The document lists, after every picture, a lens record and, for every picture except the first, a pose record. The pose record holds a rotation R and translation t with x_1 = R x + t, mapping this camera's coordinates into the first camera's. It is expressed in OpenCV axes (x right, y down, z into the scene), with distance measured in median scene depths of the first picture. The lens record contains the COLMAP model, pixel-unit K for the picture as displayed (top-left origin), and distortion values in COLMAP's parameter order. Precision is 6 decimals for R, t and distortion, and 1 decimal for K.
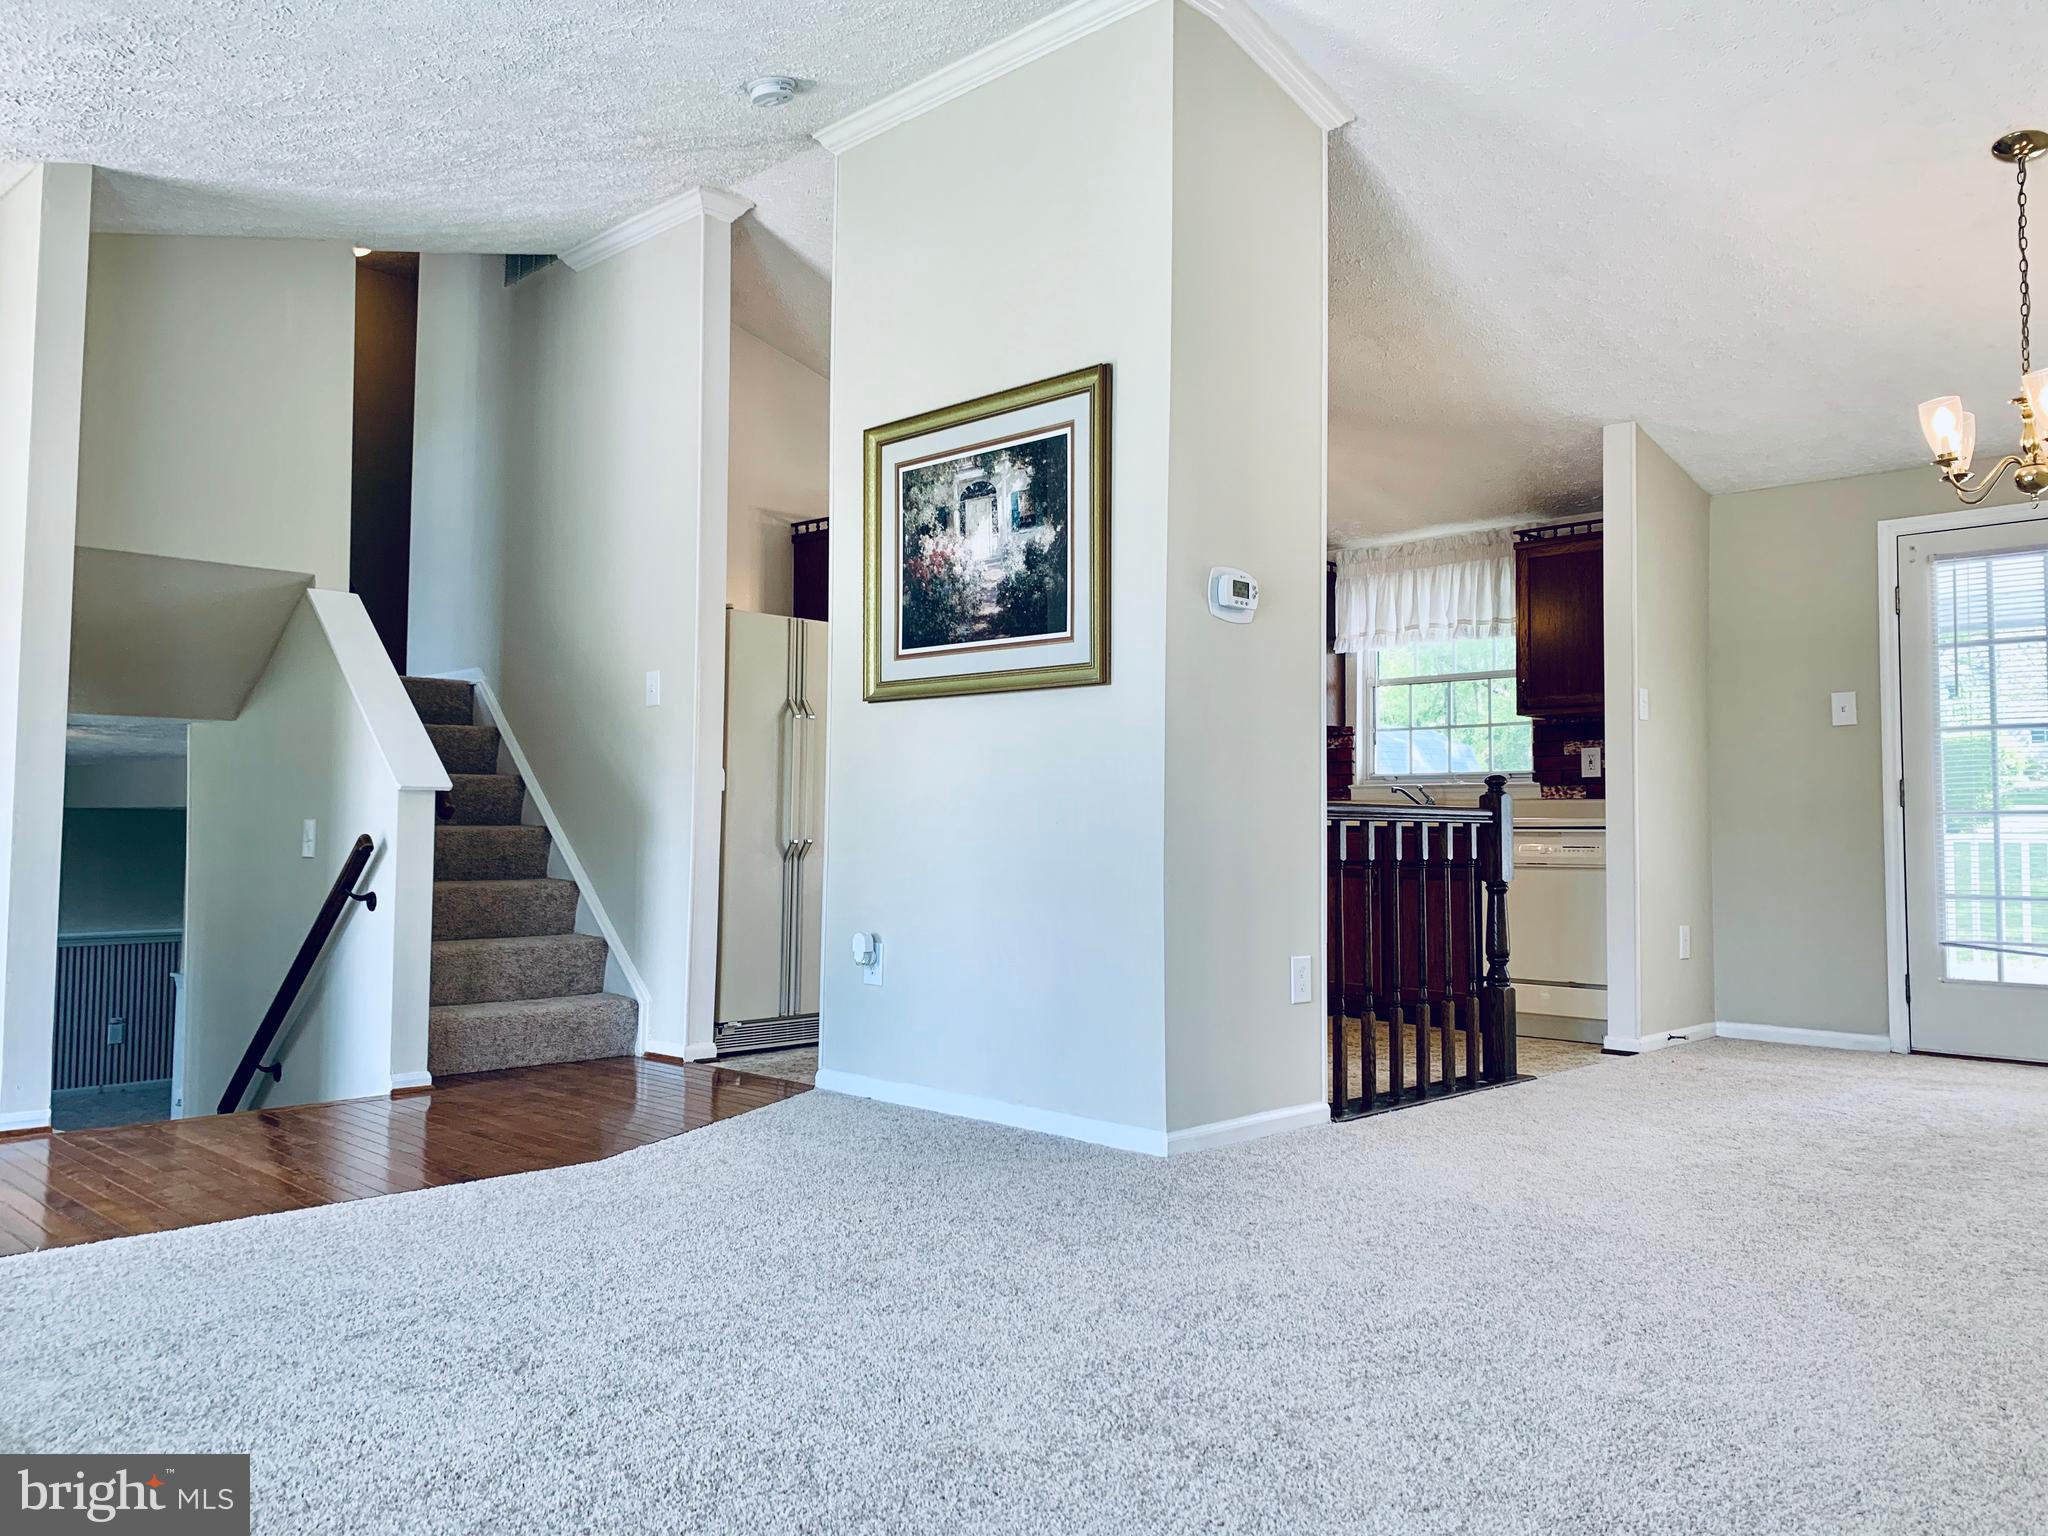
lens RADIAL K [[1548.5, 0, 1023.8], [0, 1548.5, 733.4], [0, 0, 1]] dist [0.076498, -0.052674]
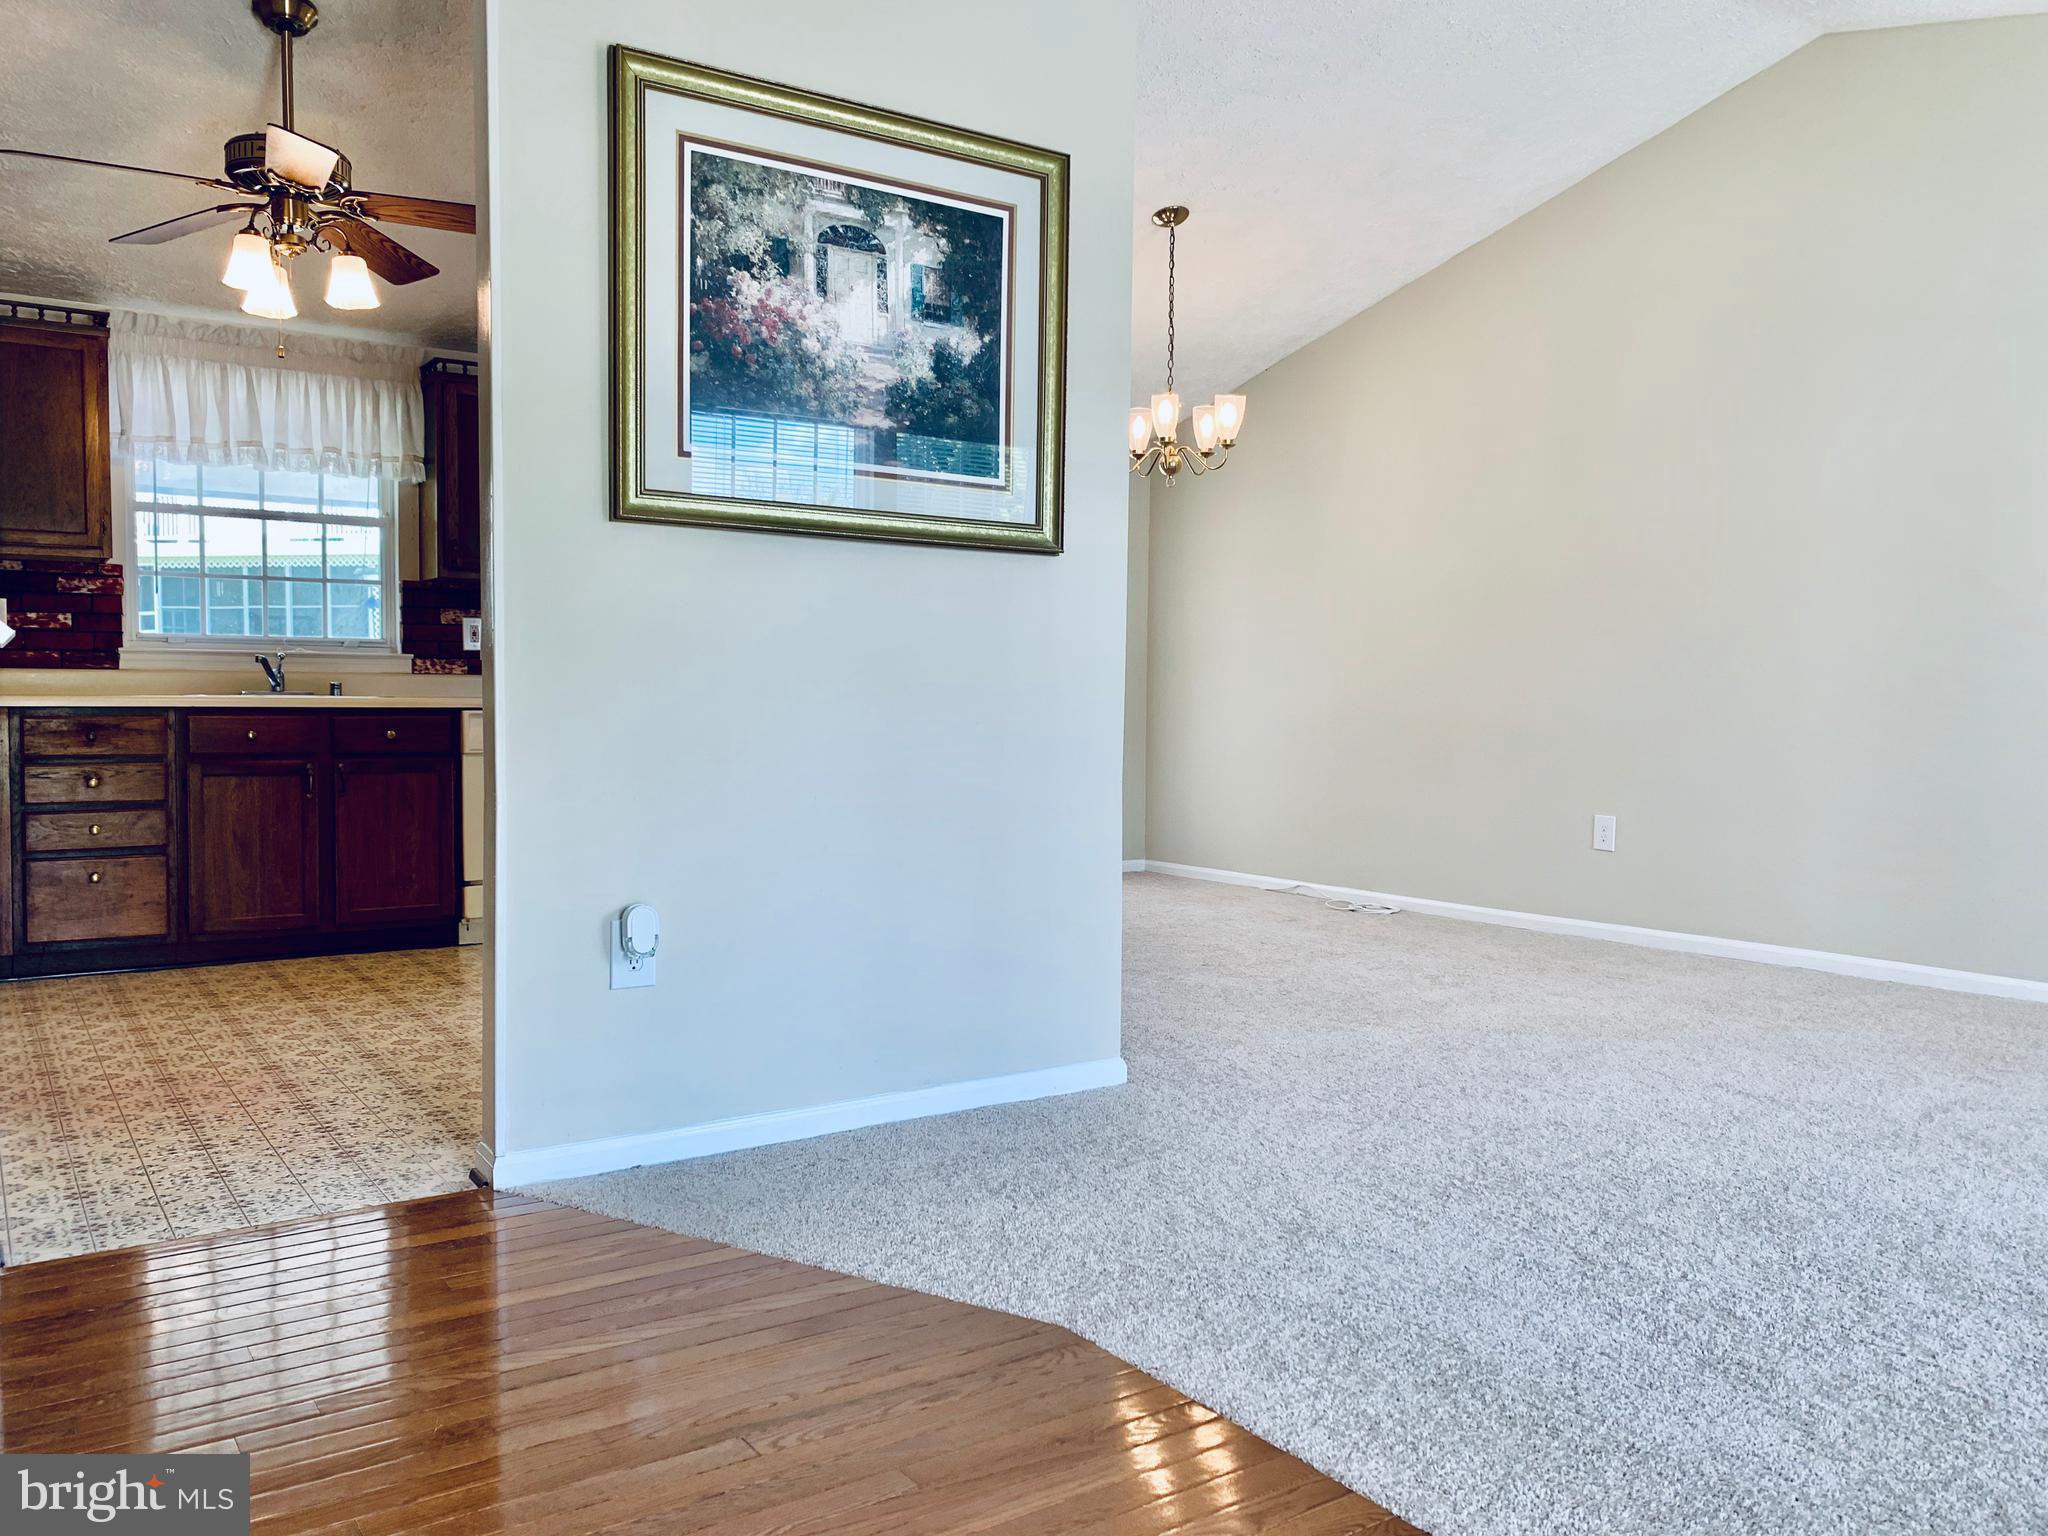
lens RADIAL K [[1545.6, 0, 1037.3], [0, 1545.6, 773.0], [0, 0, 1]] dist [0.017133, -0.026032]
pose [[0.185459, -0.051527, 0.981300, -0.704111], [-0.064795, 0.995810, 0.064534, 0.029861], [-0.980513, -0.075552, 0.181344, 0.781490]]
